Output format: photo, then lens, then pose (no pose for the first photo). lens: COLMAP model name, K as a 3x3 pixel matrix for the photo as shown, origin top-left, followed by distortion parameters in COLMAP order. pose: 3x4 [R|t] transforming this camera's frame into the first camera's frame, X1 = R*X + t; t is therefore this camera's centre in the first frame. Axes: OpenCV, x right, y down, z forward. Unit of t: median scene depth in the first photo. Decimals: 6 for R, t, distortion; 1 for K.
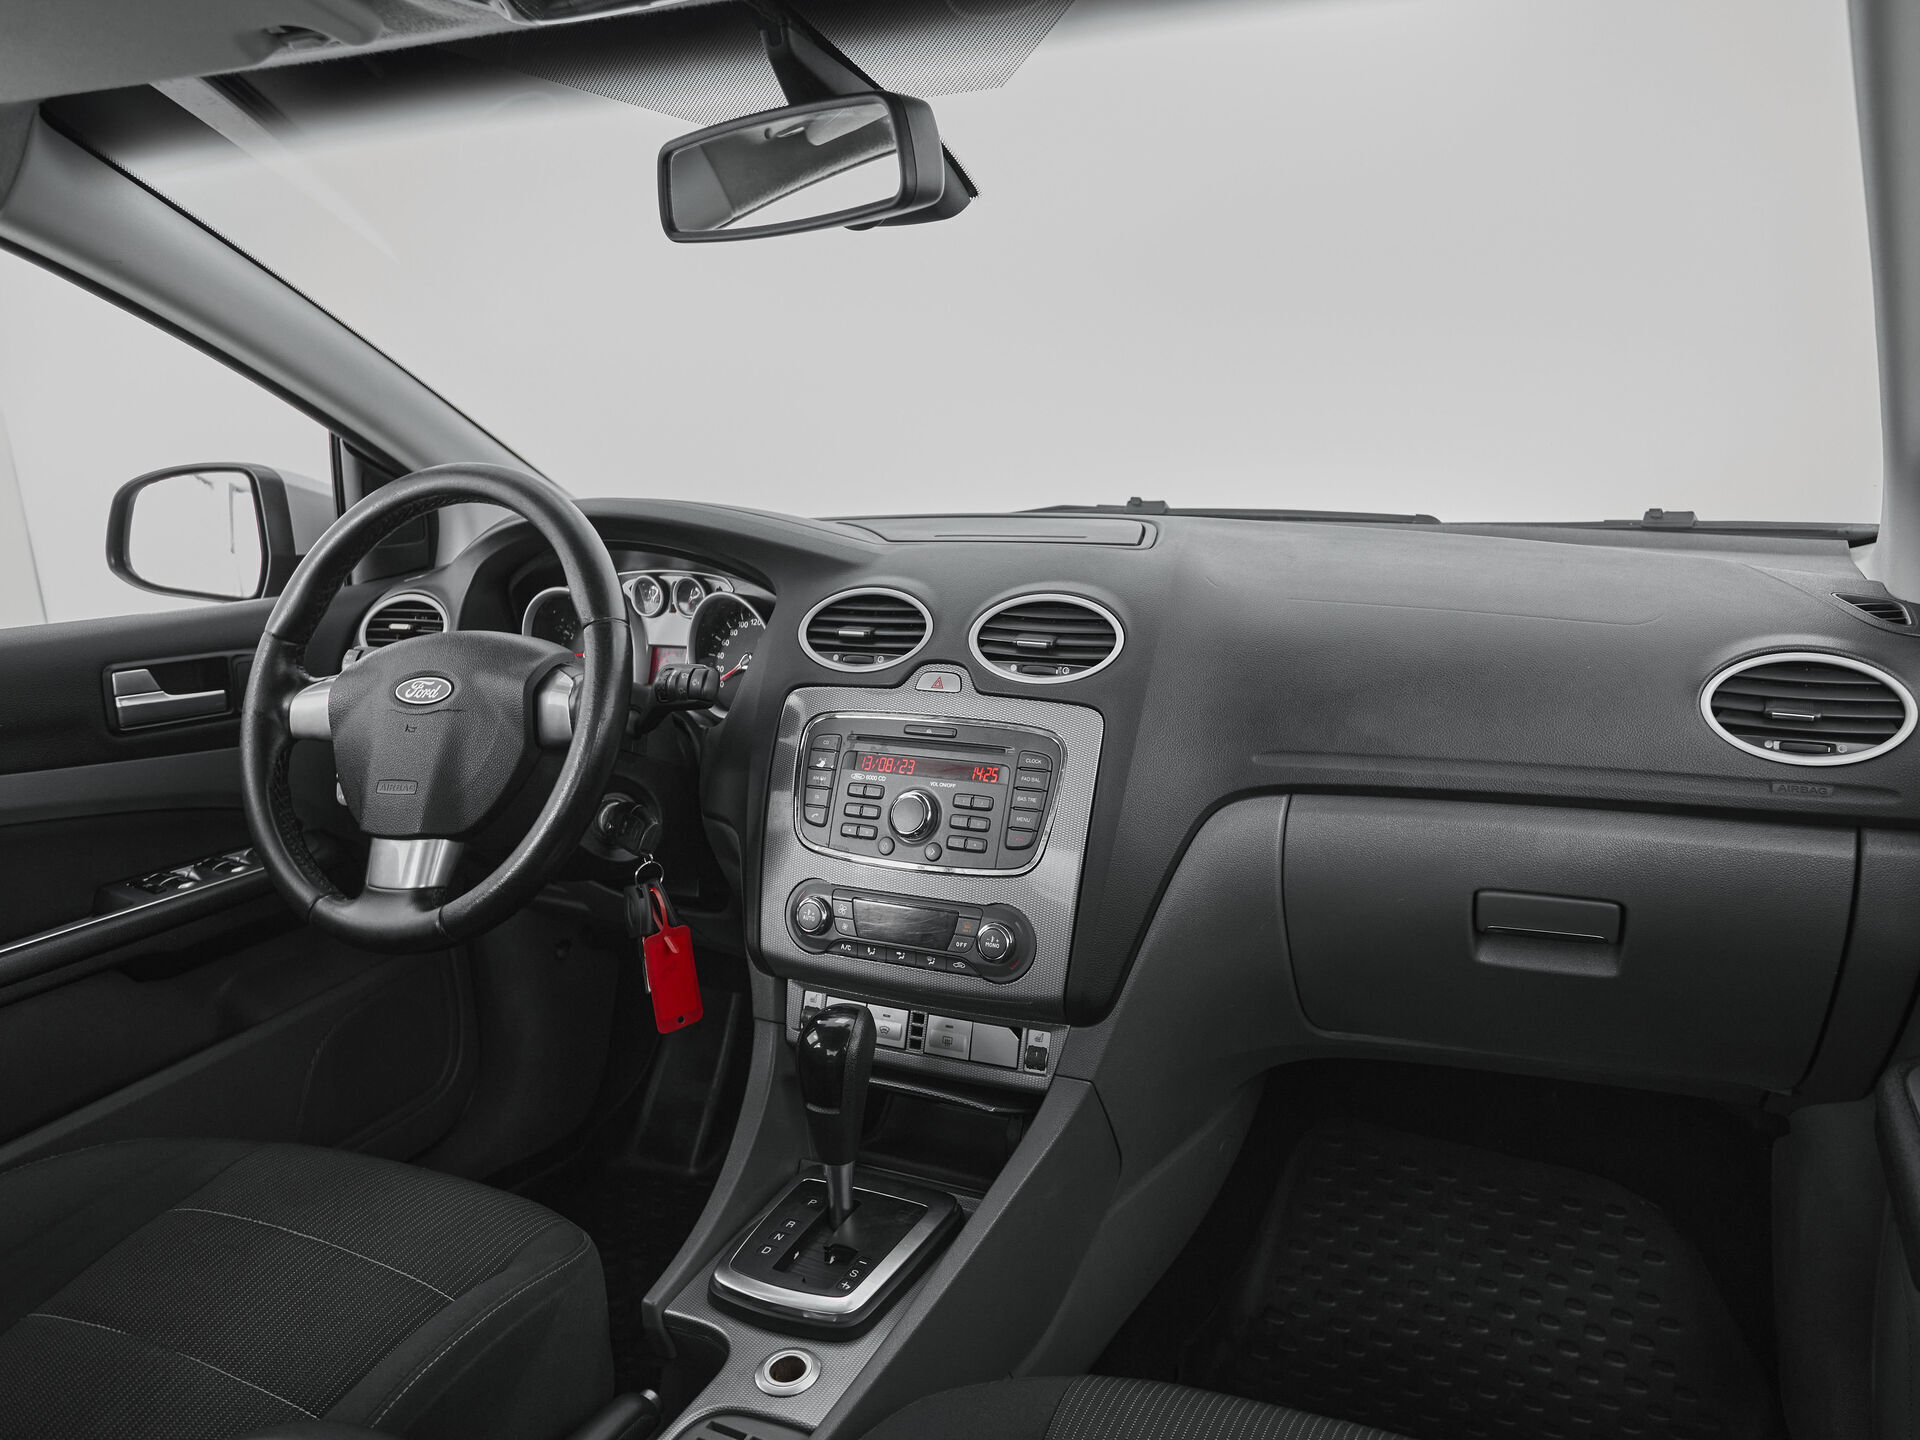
lens RADIAL K [[1293.0, 0, 1085.3], [0, 1293.0, 719.9], [0, 0, 1]] dist [-0.067696, 0.010058]
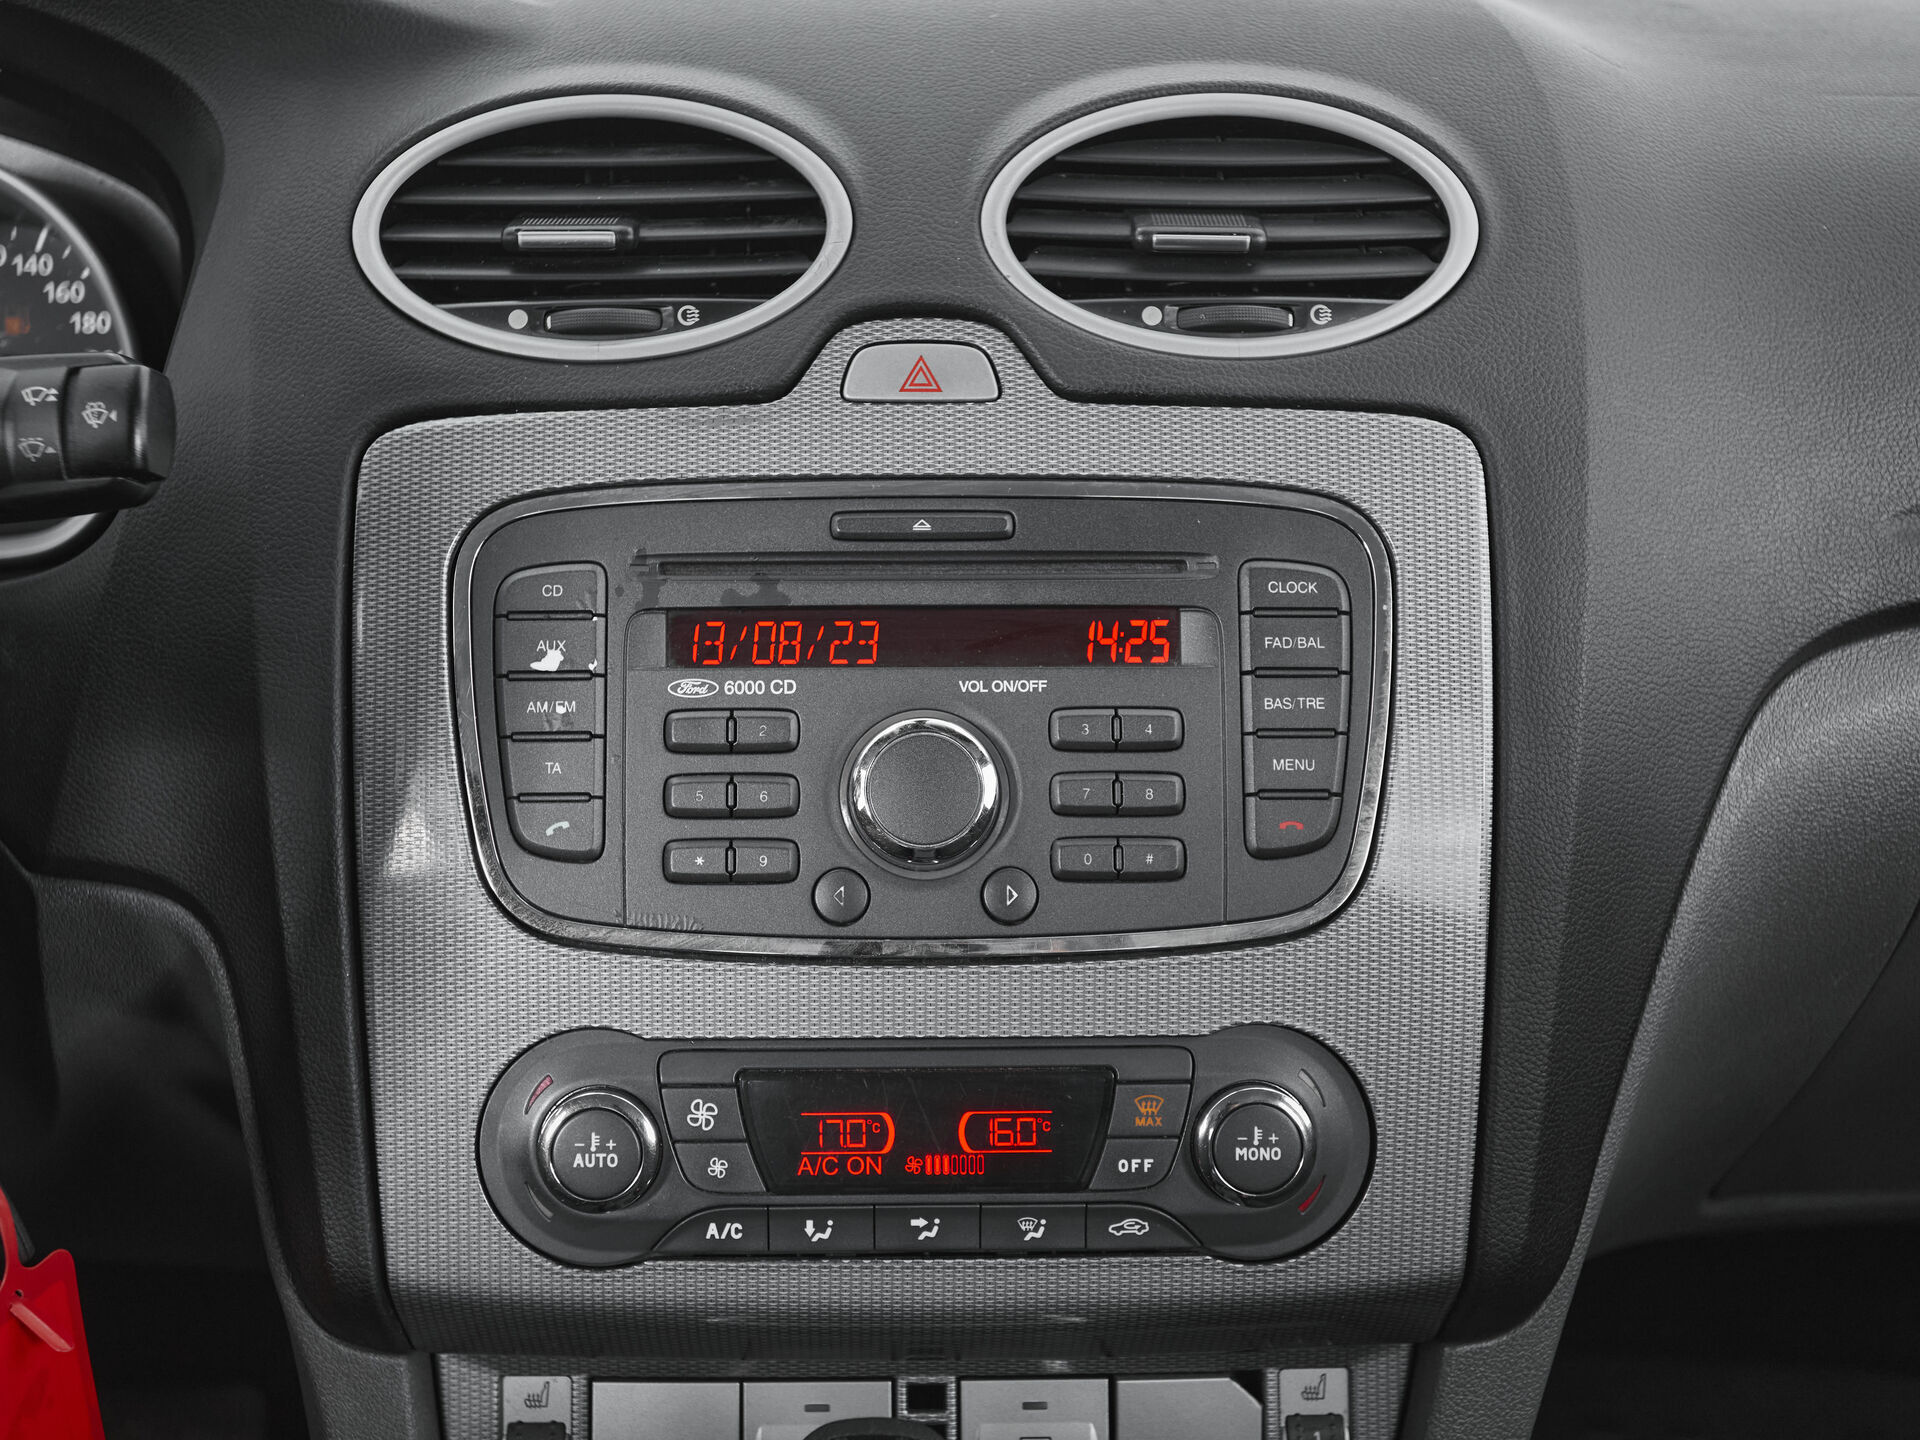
lens RADIAL K [[2233.7, 0, 894.4], [0, 2233.7, 713.8], [0, 0, 1]] dist [0.035649, 0.000000]
pose [[0.920589, -0.099153, 0.377735, -0.340407], [0.071893, 0.993729, 0.085635, 0.007071], [-0.383857, -0.051678, 0.921945, 0.484289]]
